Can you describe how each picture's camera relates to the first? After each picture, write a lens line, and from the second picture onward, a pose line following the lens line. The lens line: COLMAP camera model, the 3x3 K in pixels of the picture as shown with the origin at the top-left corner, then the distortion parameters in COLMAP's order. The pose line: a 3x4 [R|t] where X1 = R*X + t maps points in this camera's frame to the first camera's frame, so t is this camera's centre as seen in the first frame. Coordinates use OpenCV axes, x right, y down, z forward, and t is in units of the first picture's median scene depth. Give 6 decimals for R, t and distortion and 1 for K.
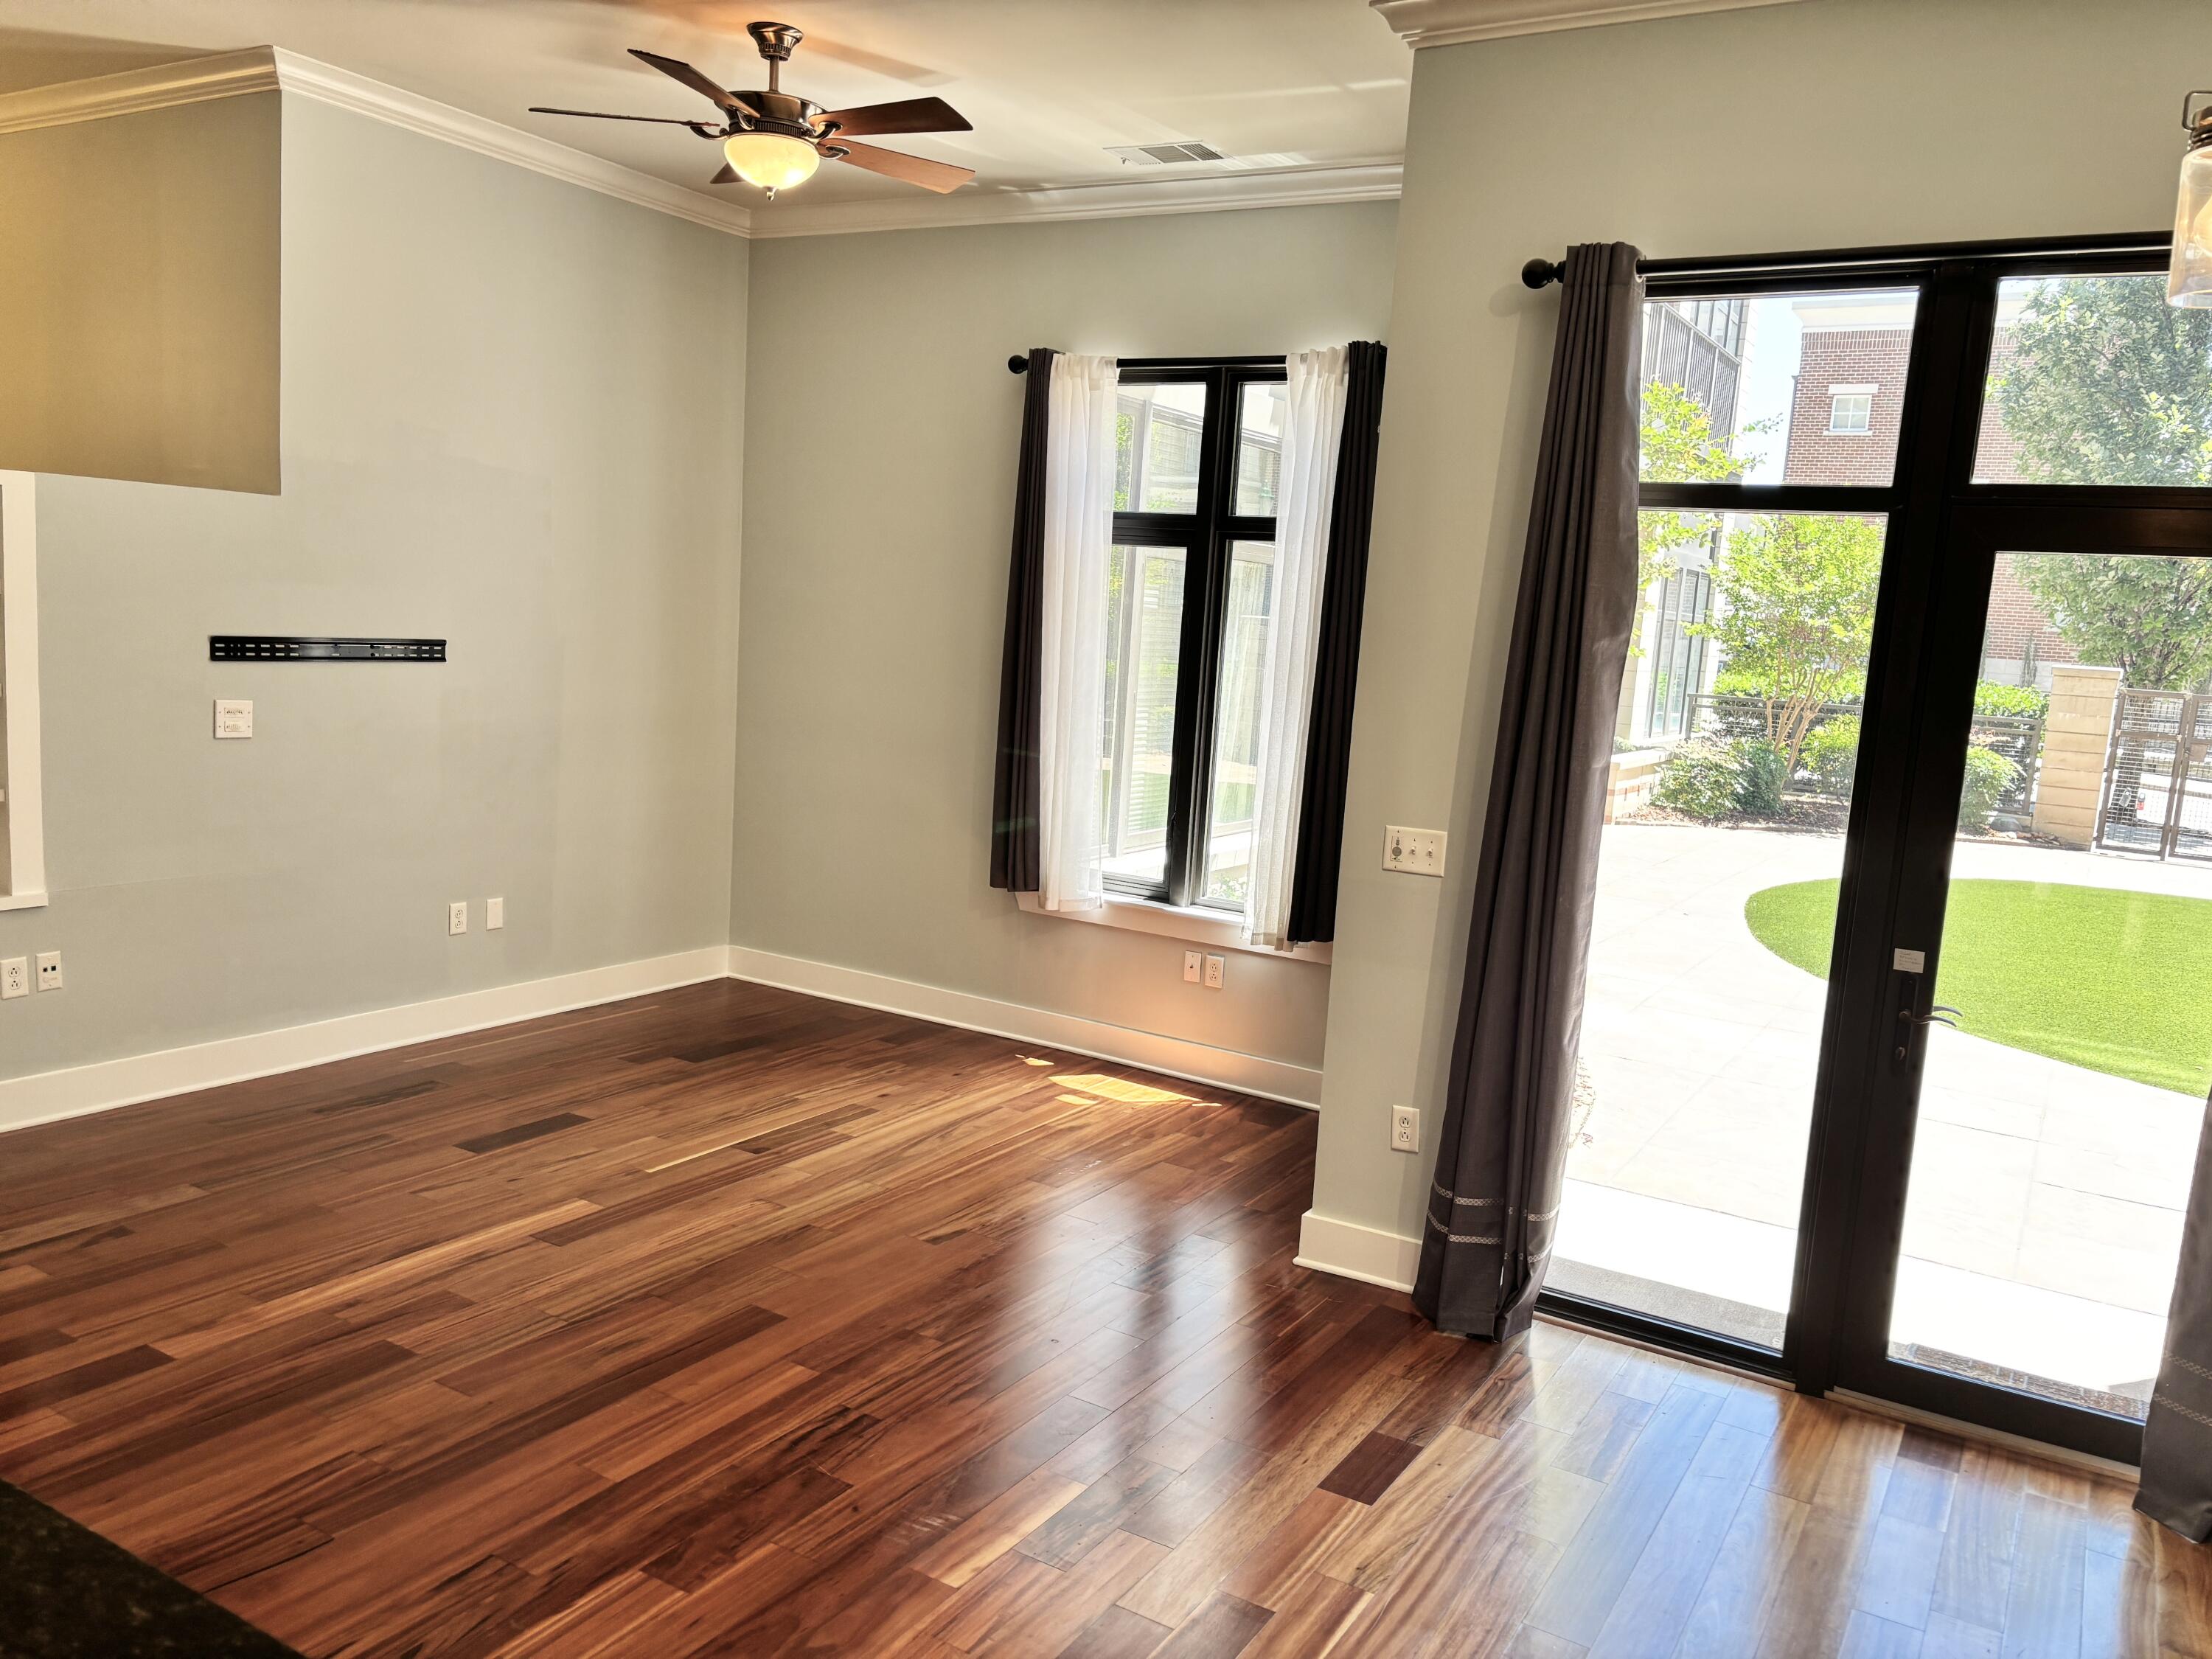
lens RADIAL K [[1657.1, 0, 1132.0], [0, 1657.1, 842.6], [0, 0, 1]] dist [0.062762, -0.071313]
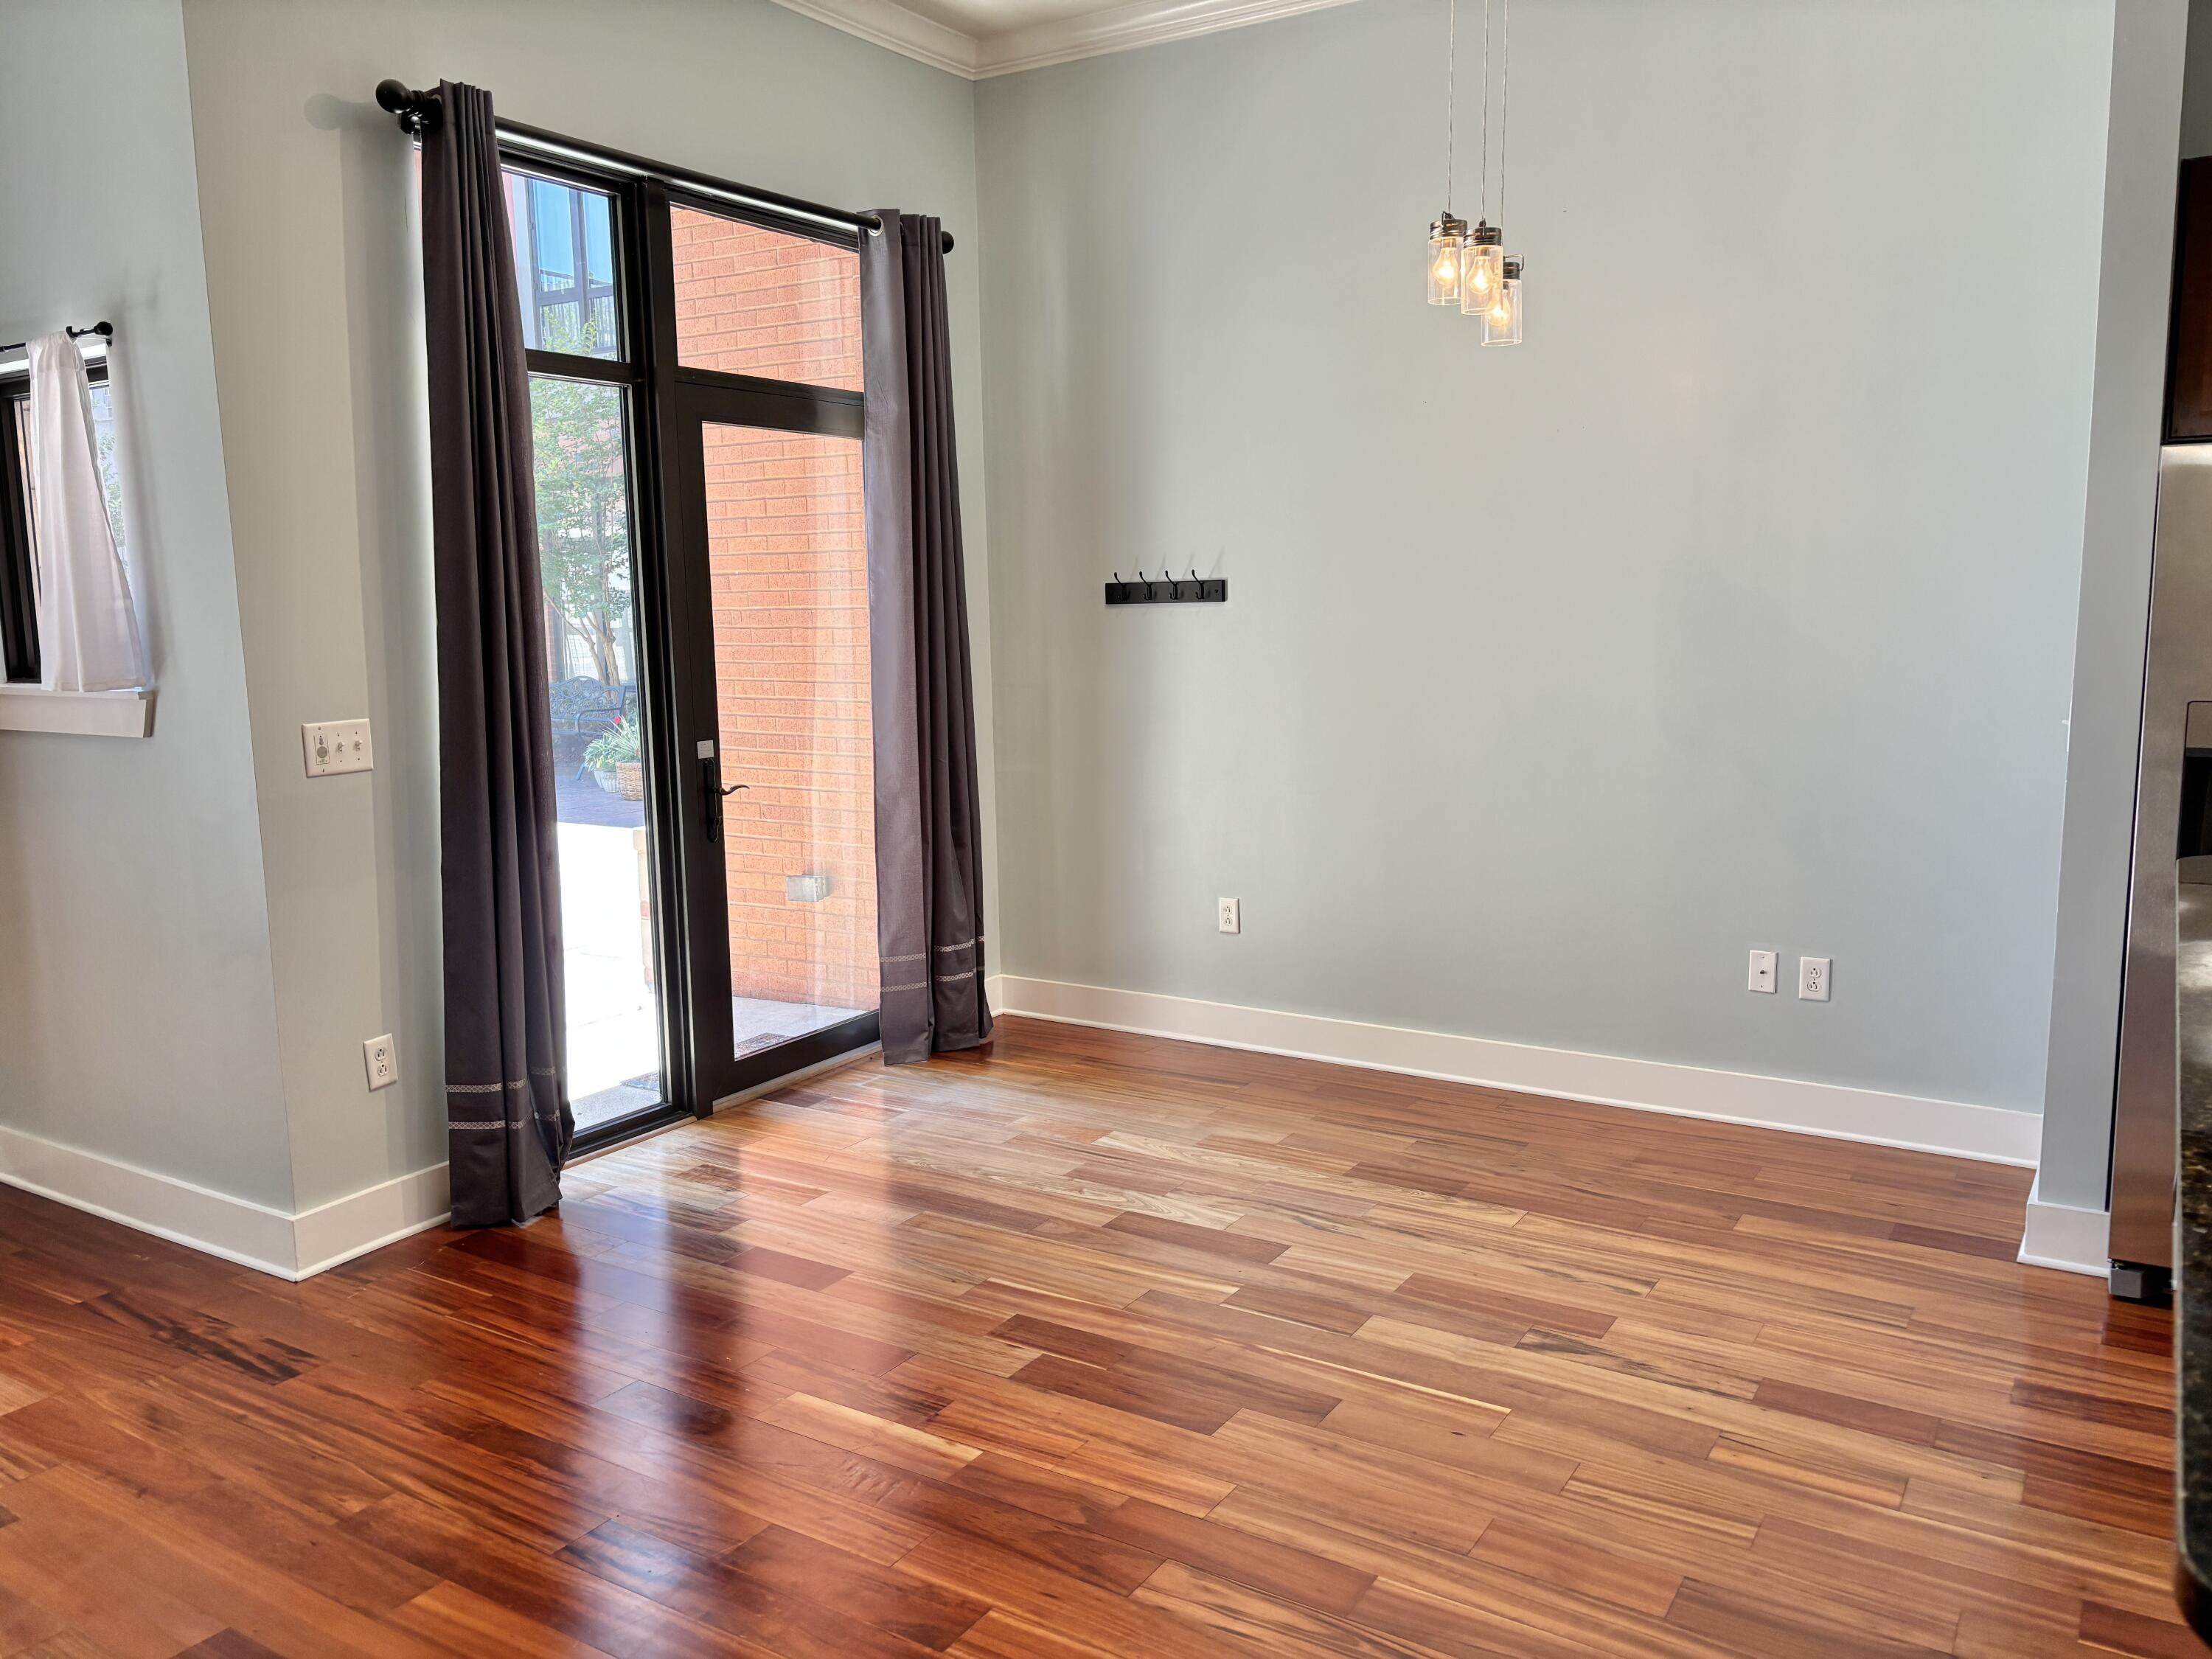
lens RADIAL K [[1657.1, 0, 1107.6], [0, 1657.1, 840.8], [0, 0, 1]] dist [0.062762, -0.071313]
pose [[0.030431, -0.211923, 0.976812, -0.589895], [0.156329, 0.966248, 0.204761, -0.055528], [-0.987236, 0.146473, 0.062533, 0.483215]]
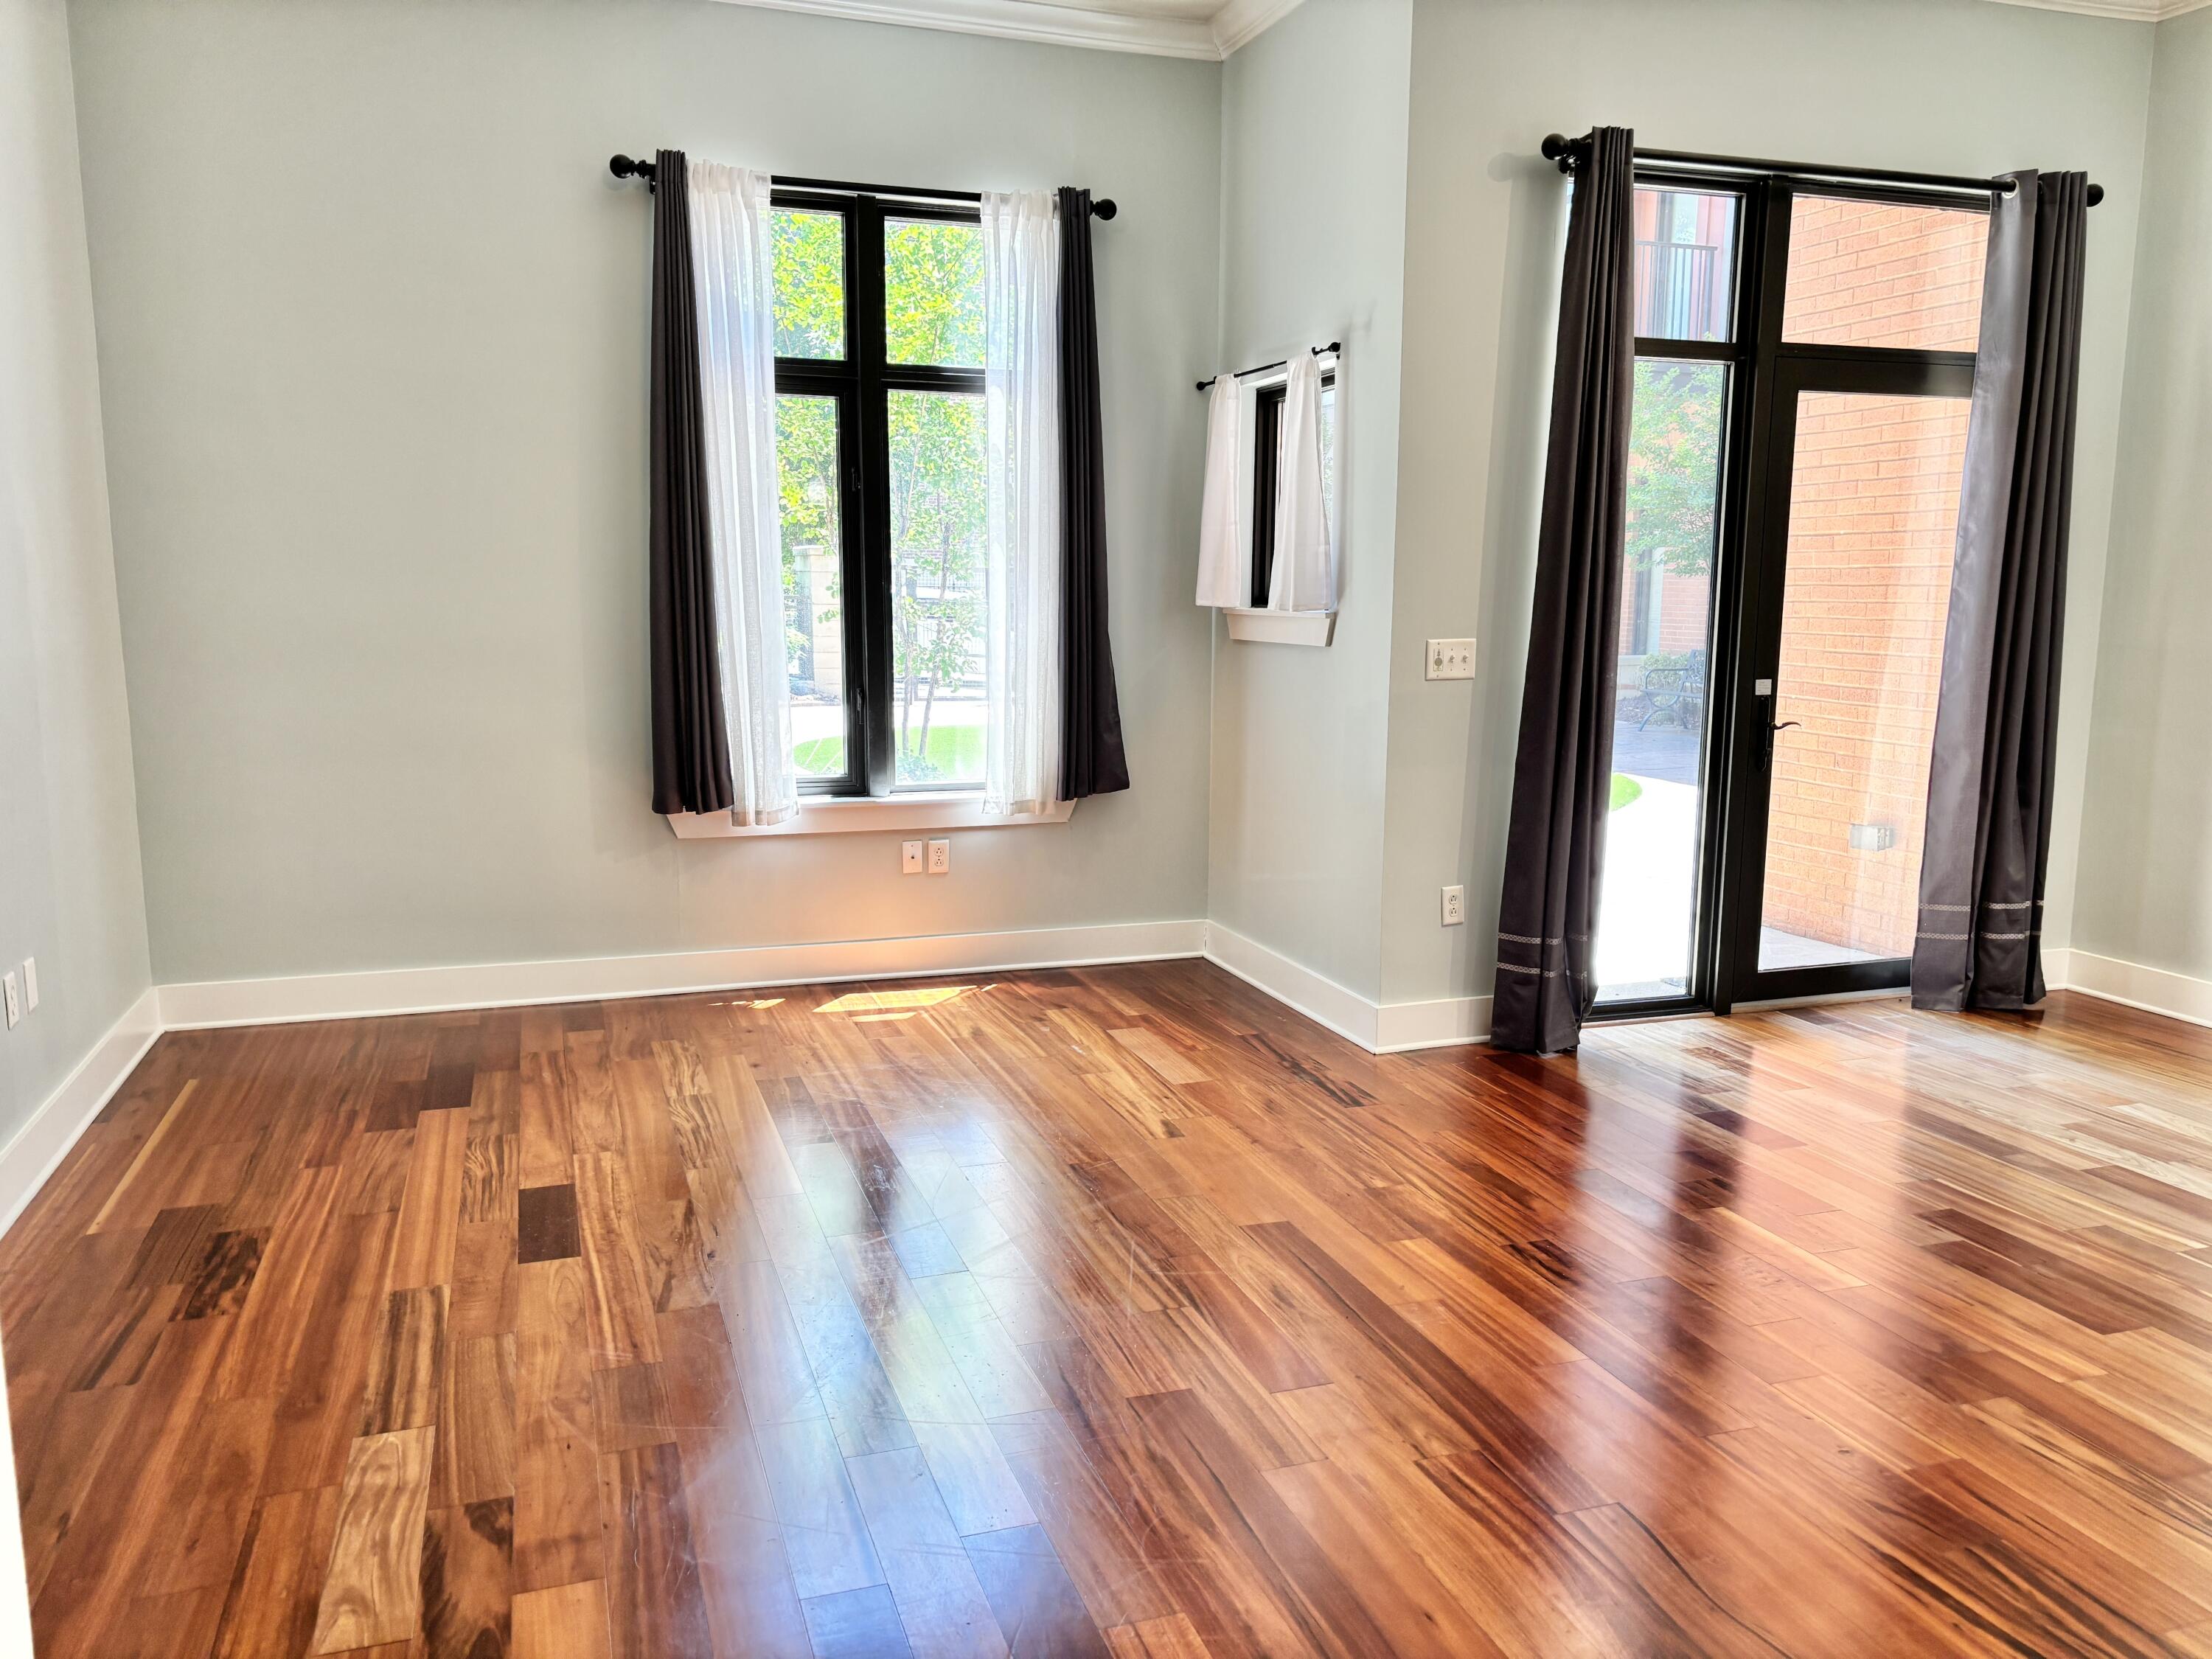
lens RADIAL K [[1657.1, 0, 1119.6], [0, 1657.1, 839.5], [0, 0, 1]] dist [0.062762, -0.071313]
pose [[0.645896, -0.178809, 0.742190, -0.726401], [0.141681, 0.983371, 0.113616, -0.030249], [-0.750164, 0.031770, 0.660489, 0.369453]]
